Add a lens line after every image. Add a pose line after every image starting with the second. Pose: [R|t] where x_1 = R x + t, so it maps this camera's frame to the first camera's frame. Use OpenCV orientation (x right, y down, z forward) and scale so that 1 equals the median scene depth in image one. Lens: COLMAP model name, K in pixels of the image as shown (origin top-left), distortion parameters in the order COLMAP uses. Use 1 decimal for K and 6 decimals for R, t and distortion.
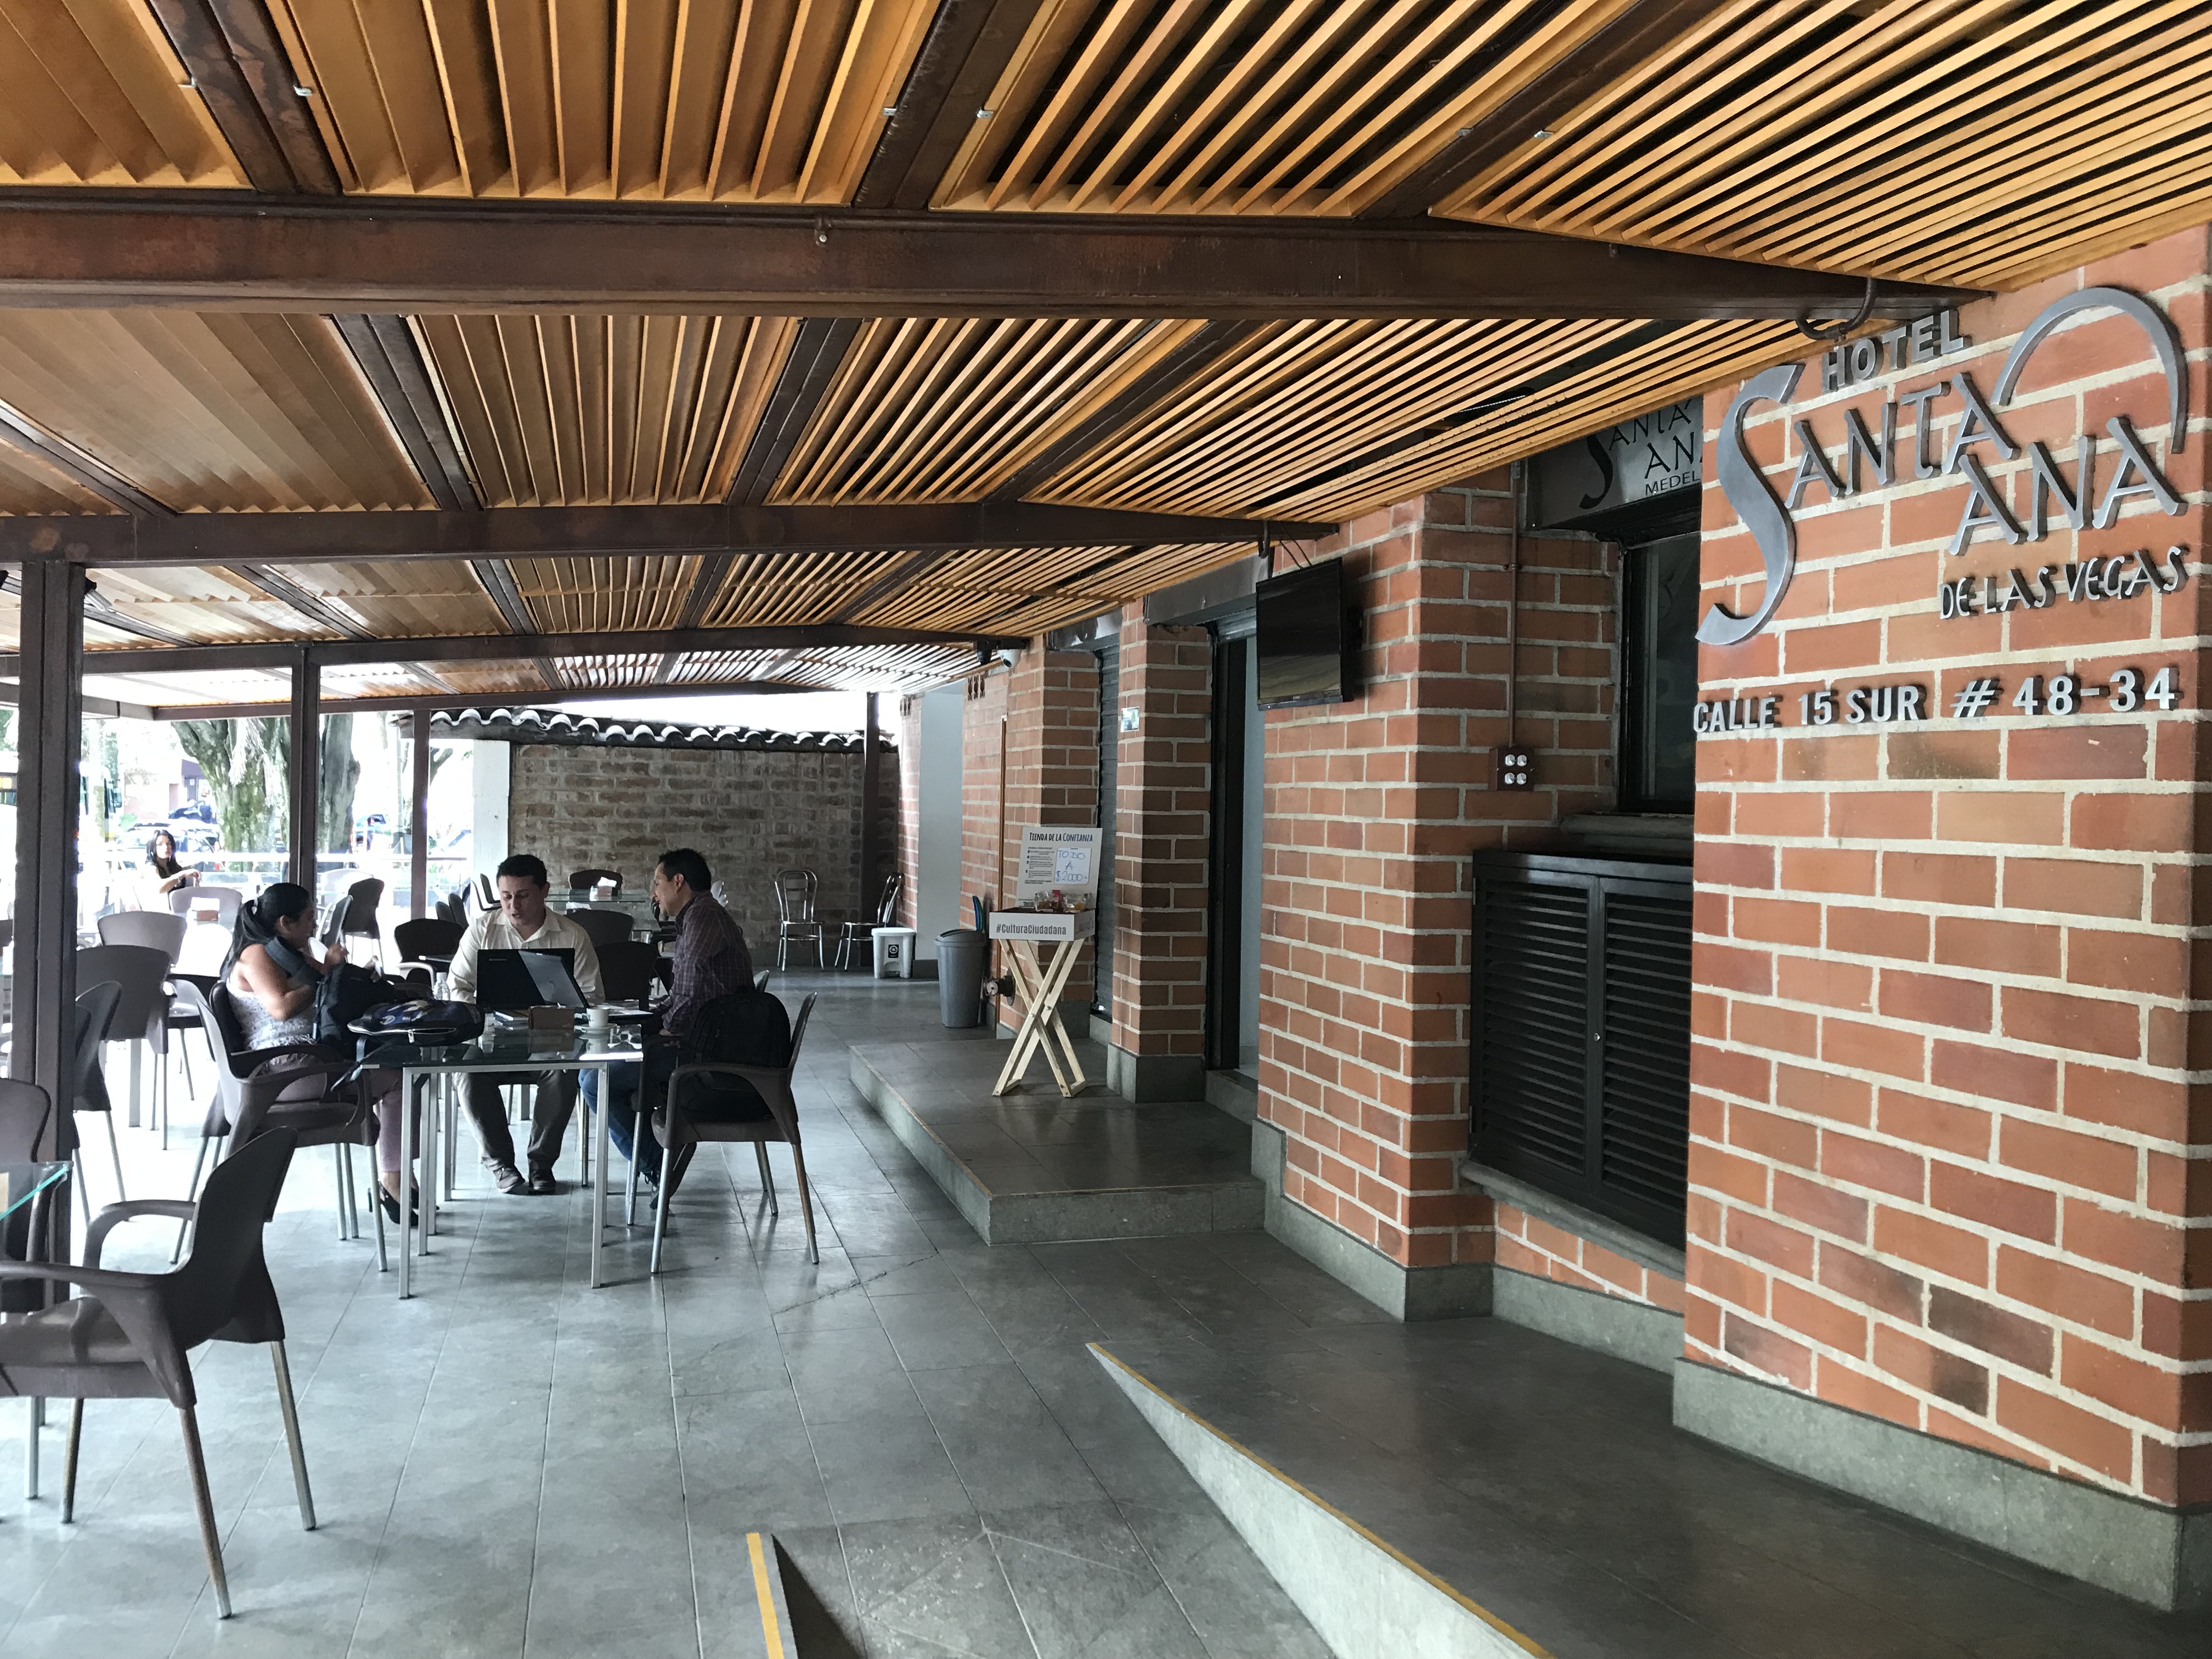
lens RADIAL K [[1813.3, 0, 1113.6], [0, 1813.3, 824.0], [0, 0, 1]] dist [0.028934, -0.017827]
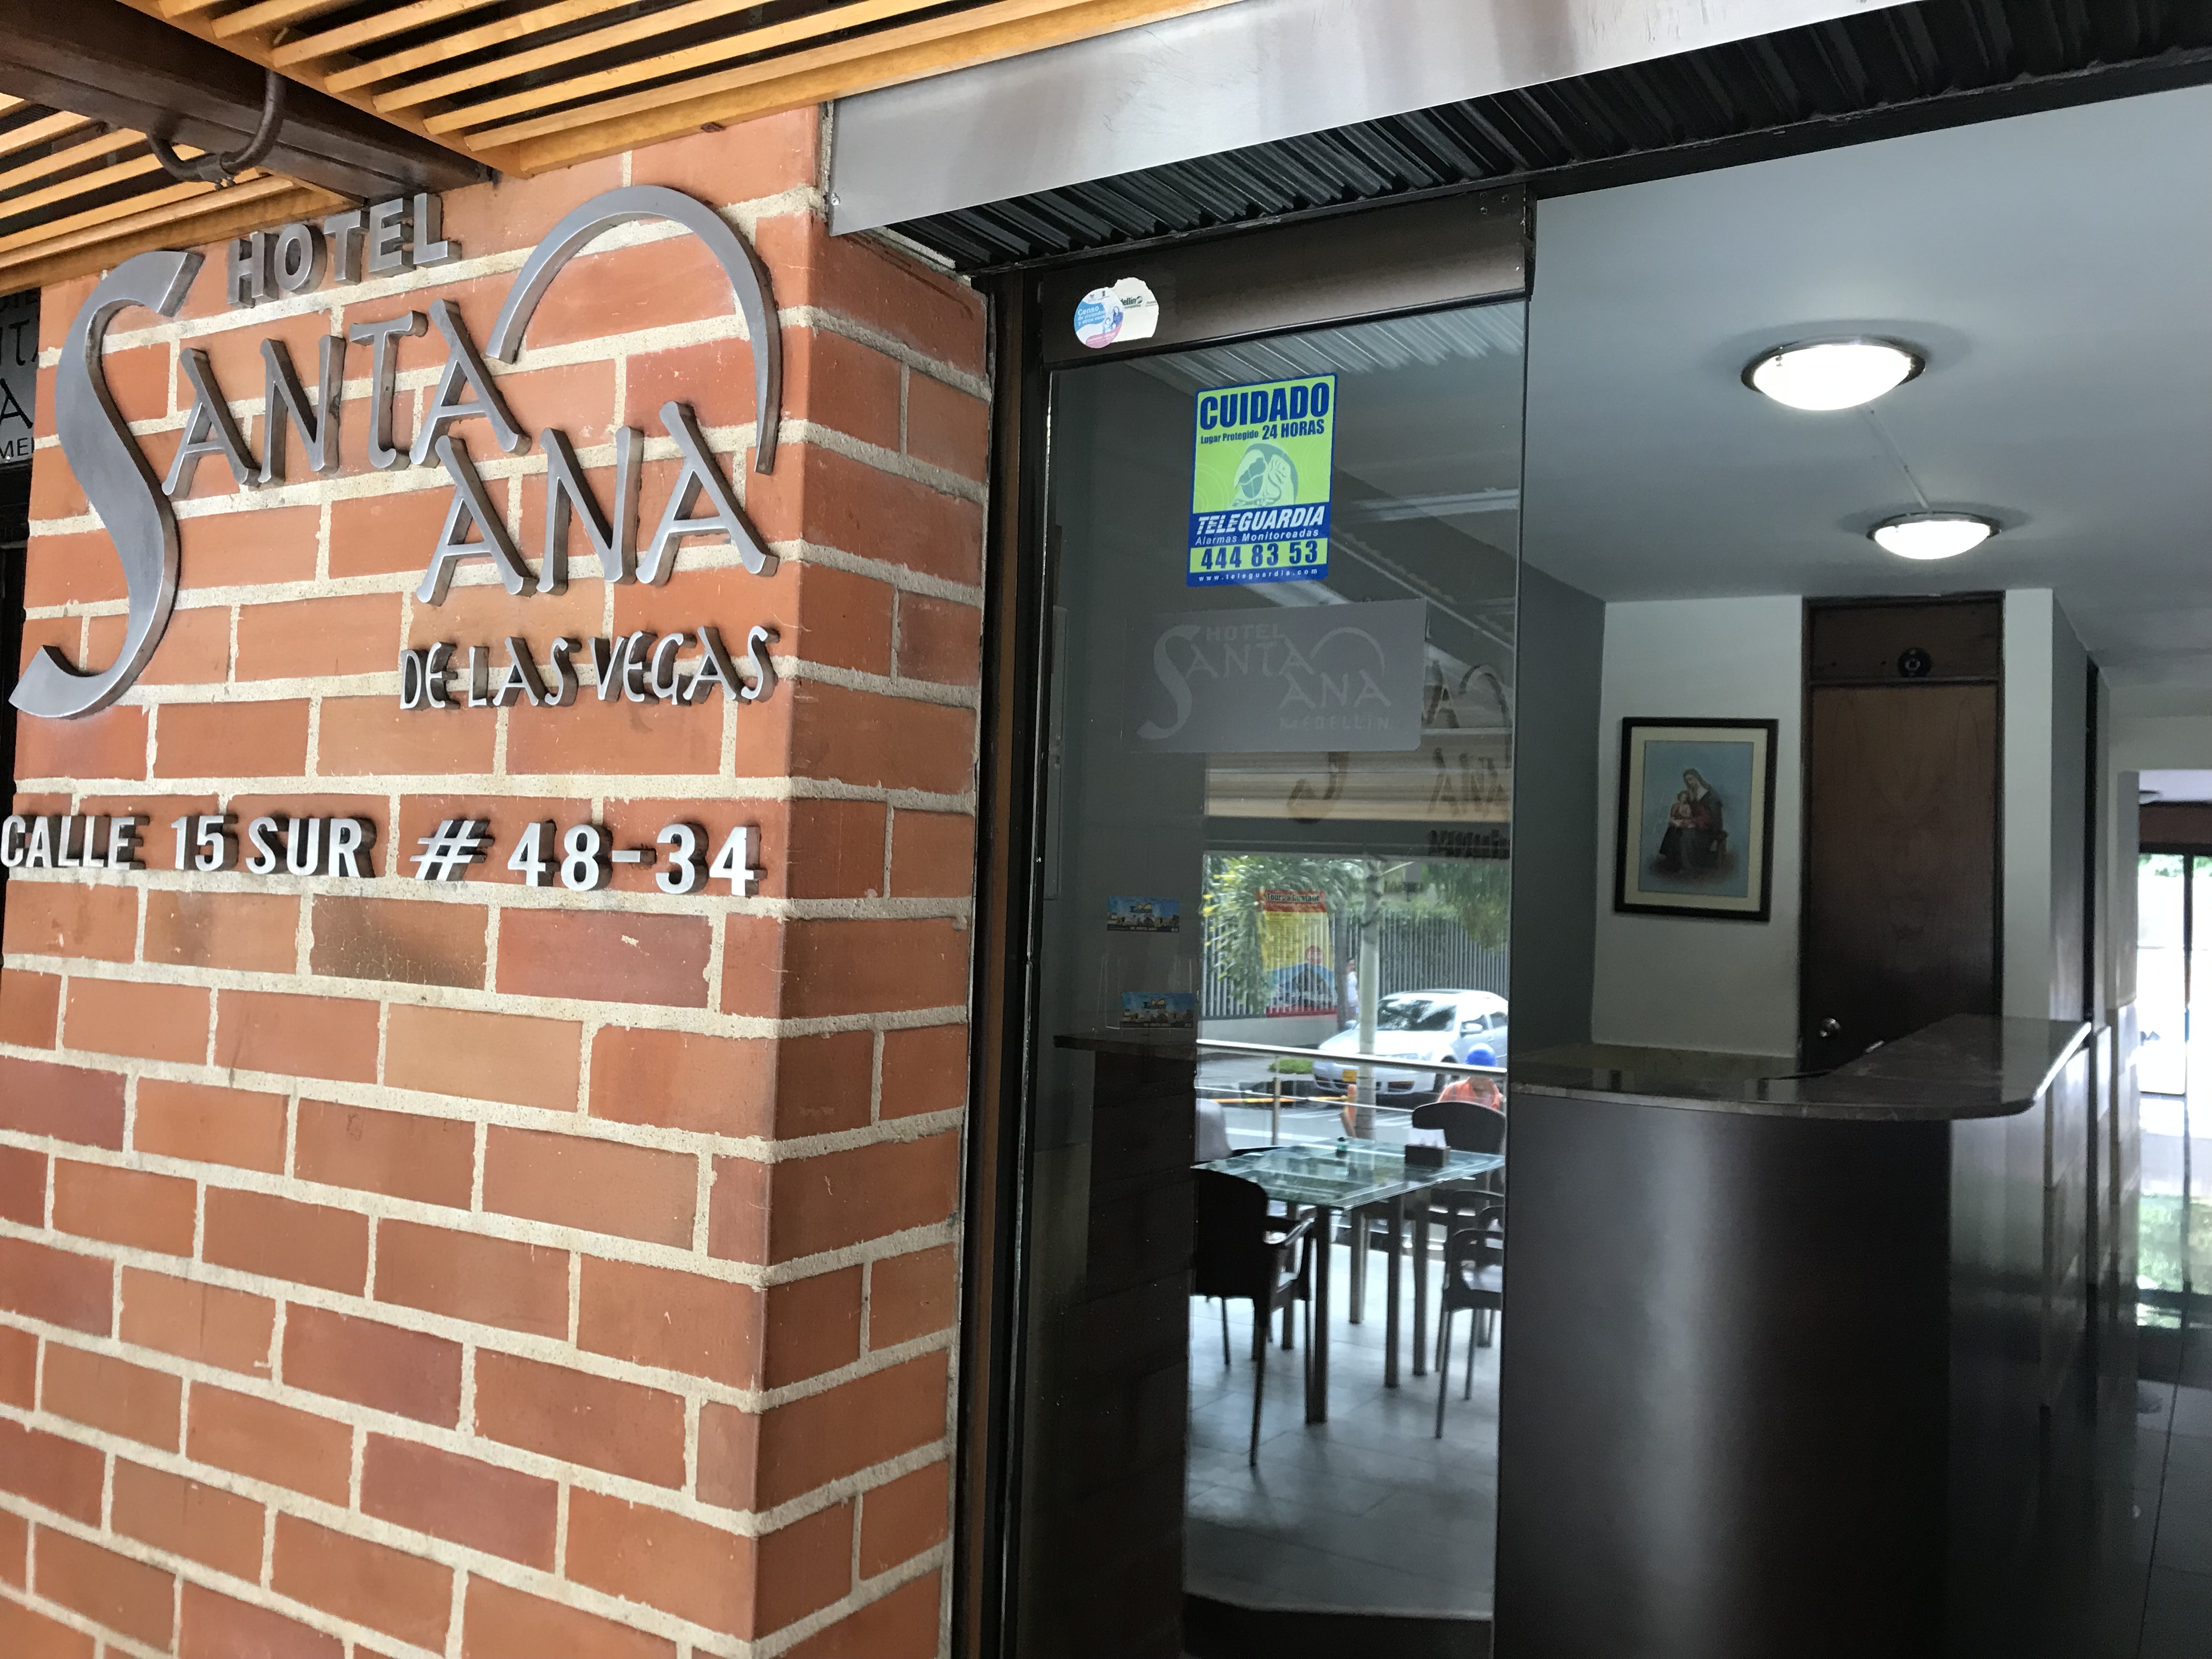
lens RADIAL K [[1813.3, 0, 1108.6], [0, 1813.3, 807.5], [0, 0, 1]] dist [0.028934, -0.017827]
pose [[0.736747, 0.041350, 0.674903, 0.224153], [-0.013643, 0.998834, -0.046304, -0.056051], [-0.676031, 0.024906, 0.736452, 0.409651]]
